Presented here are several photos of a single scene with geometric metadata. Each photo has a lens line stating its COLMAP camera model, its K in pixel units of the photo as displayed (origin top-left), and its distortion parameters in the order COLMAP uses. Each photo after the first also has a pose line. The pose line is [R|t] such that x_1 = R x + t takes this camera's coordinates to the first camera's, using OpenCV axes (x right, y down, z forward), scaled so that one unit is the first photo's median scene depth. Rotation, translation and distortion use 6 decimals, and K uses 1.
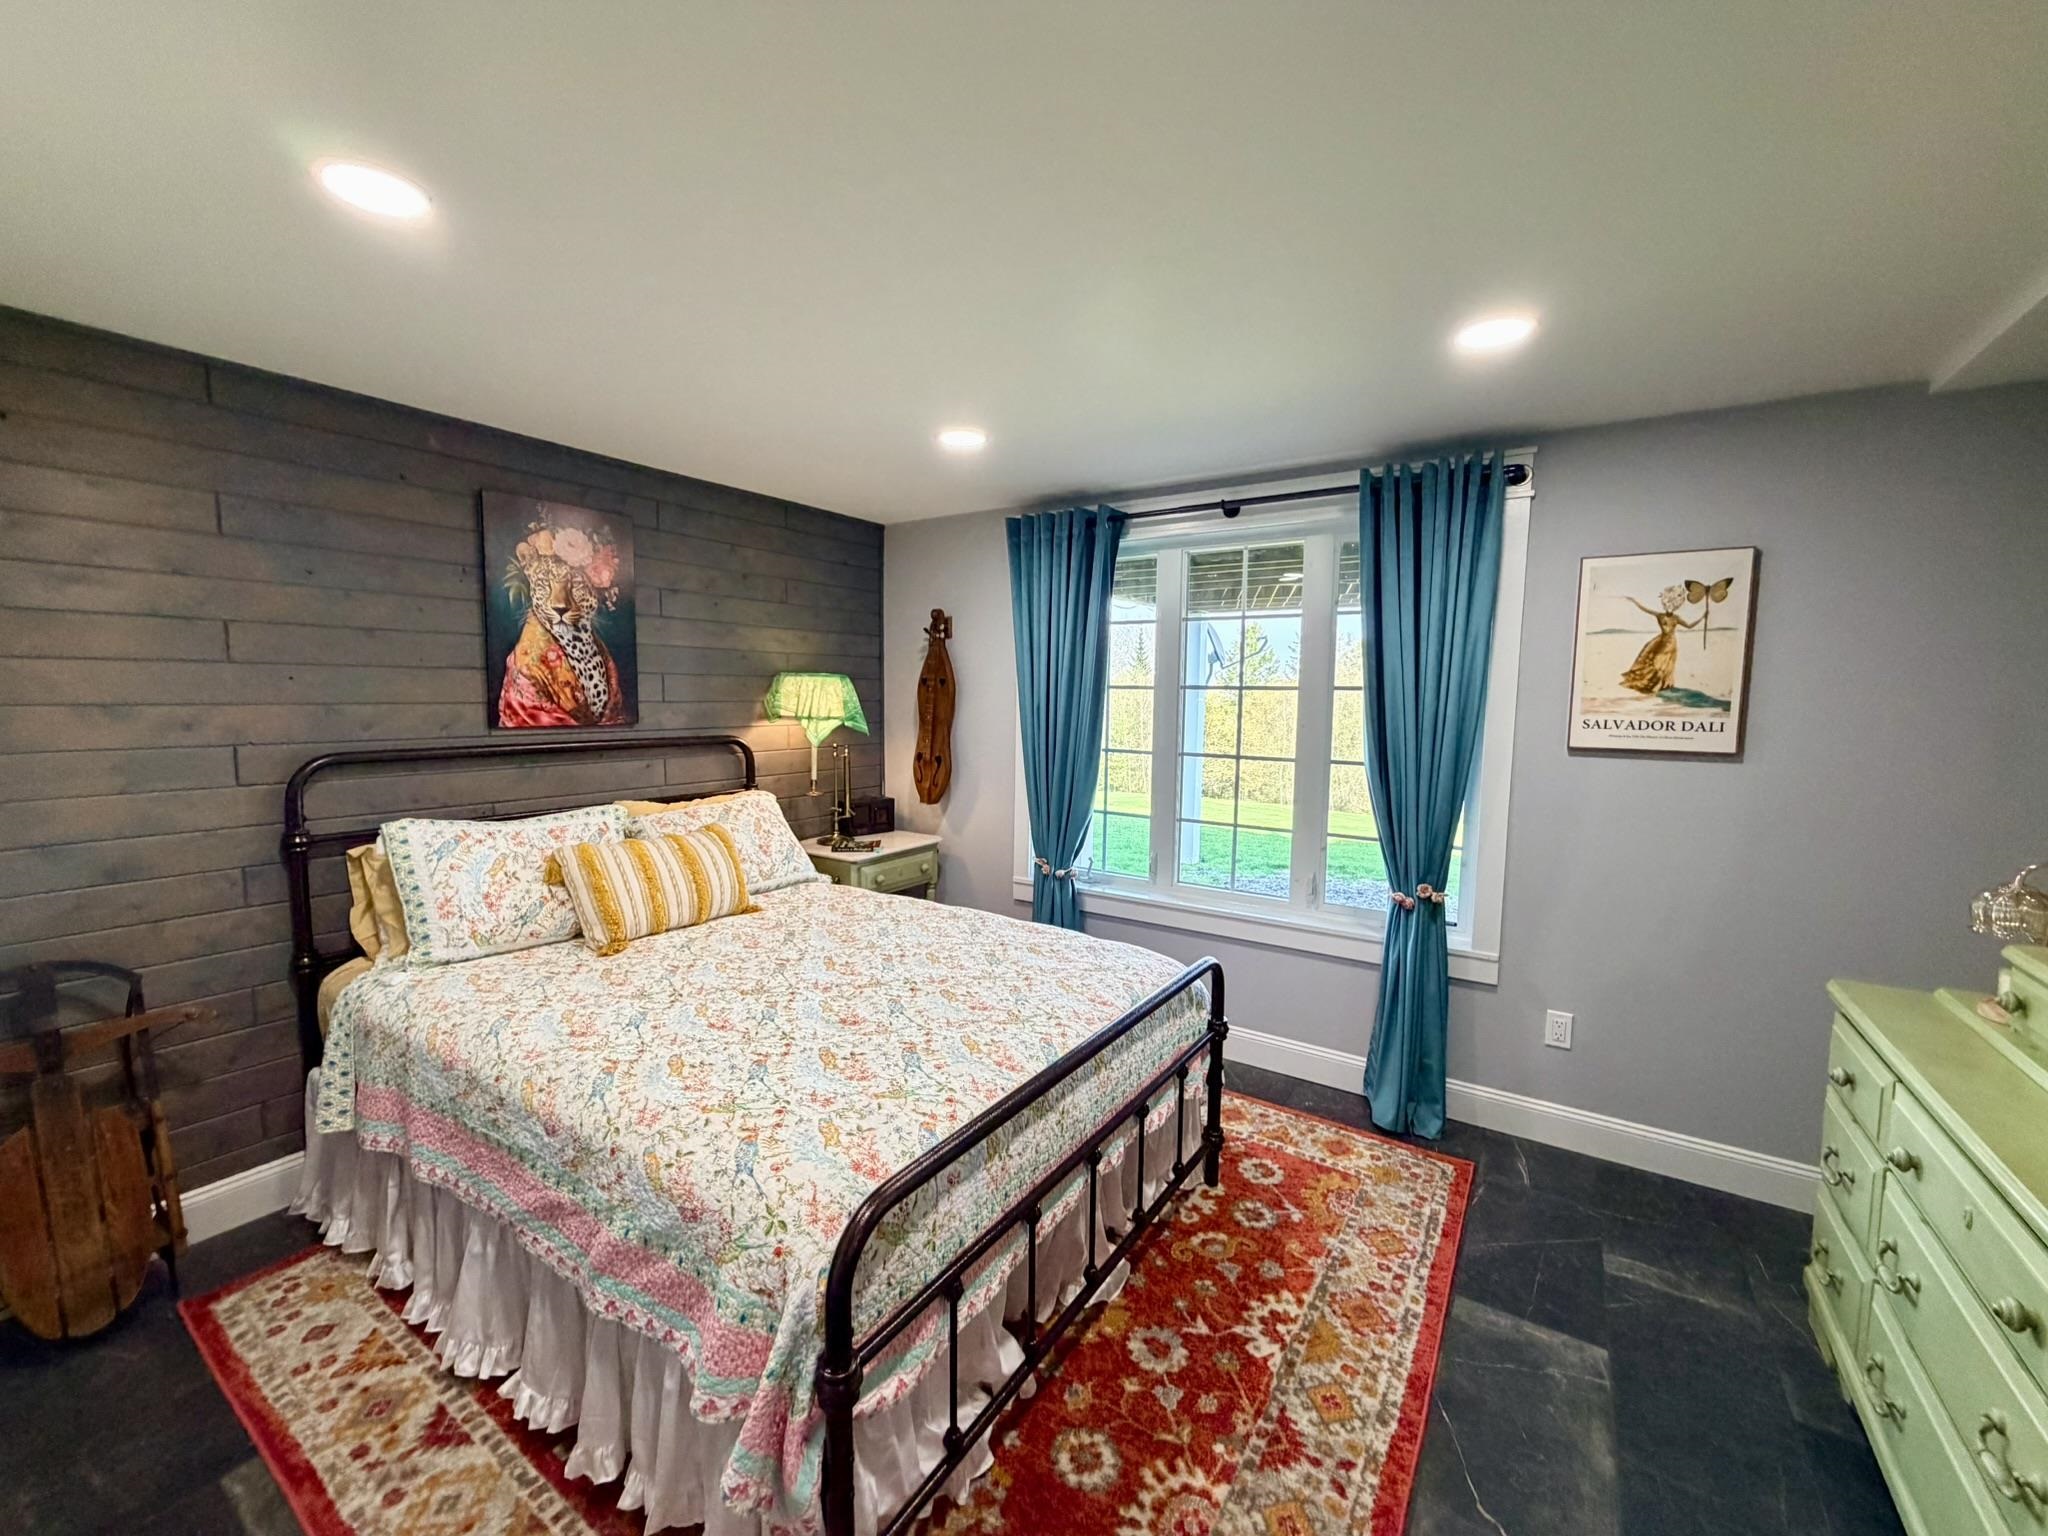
lens RADIAL K [[821.9, 0, 1020.6], [0, 821.9, 766.8], [0, 0, 1]] dist [-0.002806, -0.000005]
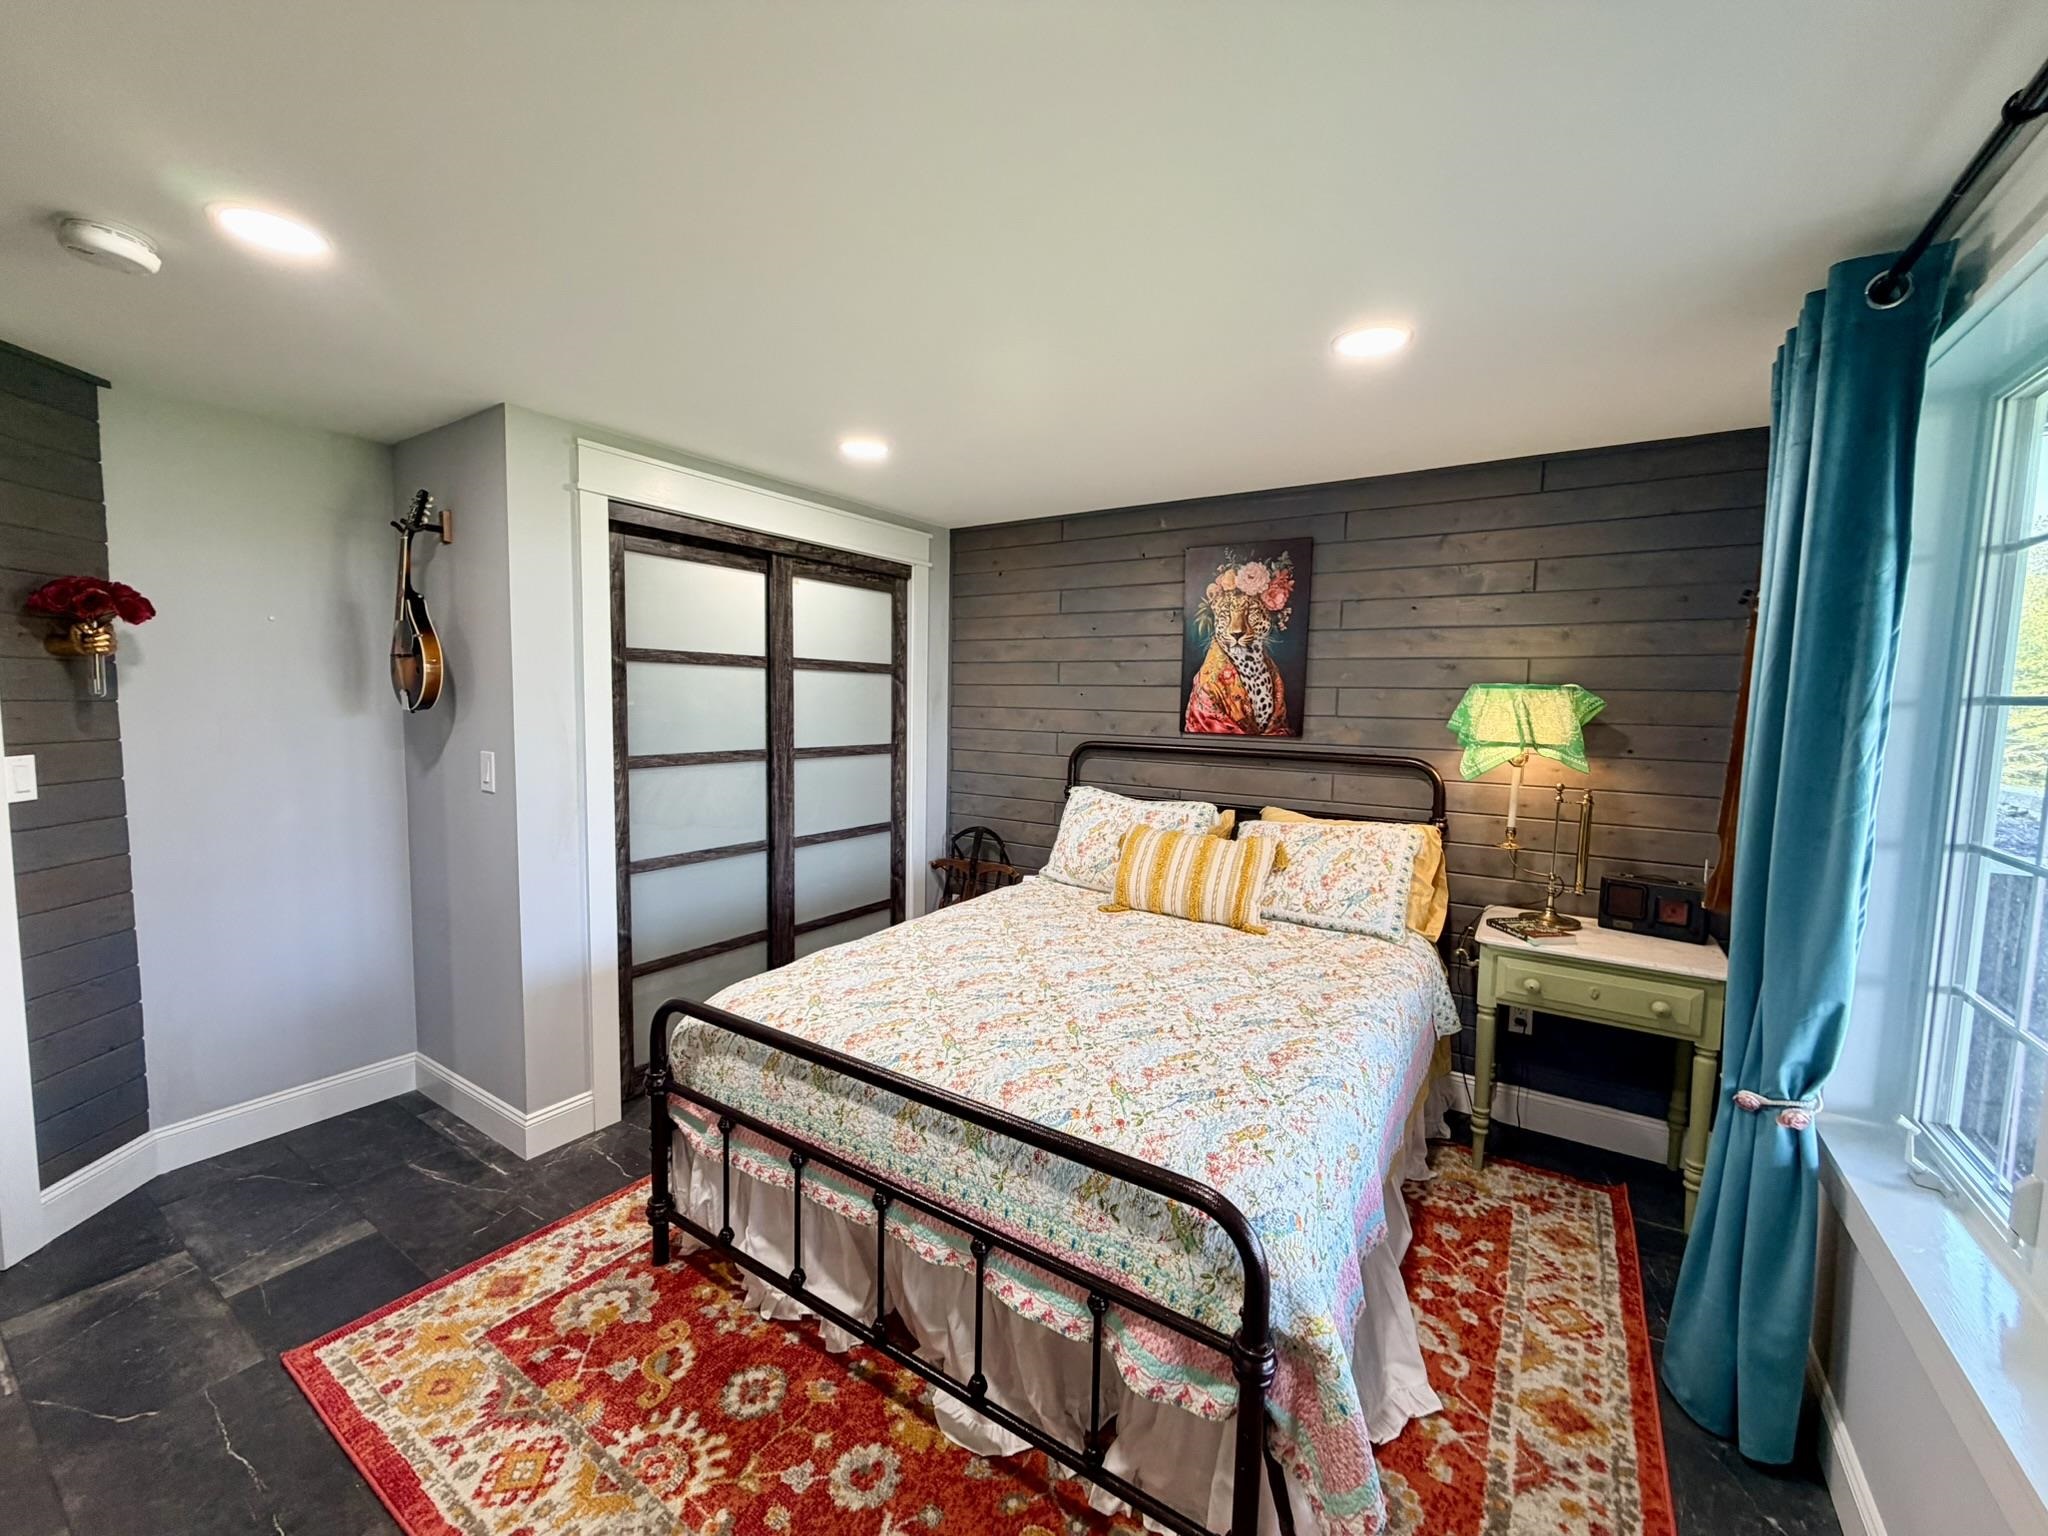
lens RADIAL K [[821.9, 0, 1021.1], [0, 821.9, 768.8], [0, 0, 1]] dist [-0.002806, -0.000005]
pose [[-0.000426, 0.077627, -0.996982, 0.655236], [-0.108407, 0.991103, 0.077215, -0.062114], [0.994107, 0.108113, 0.007993, 0.743047]]
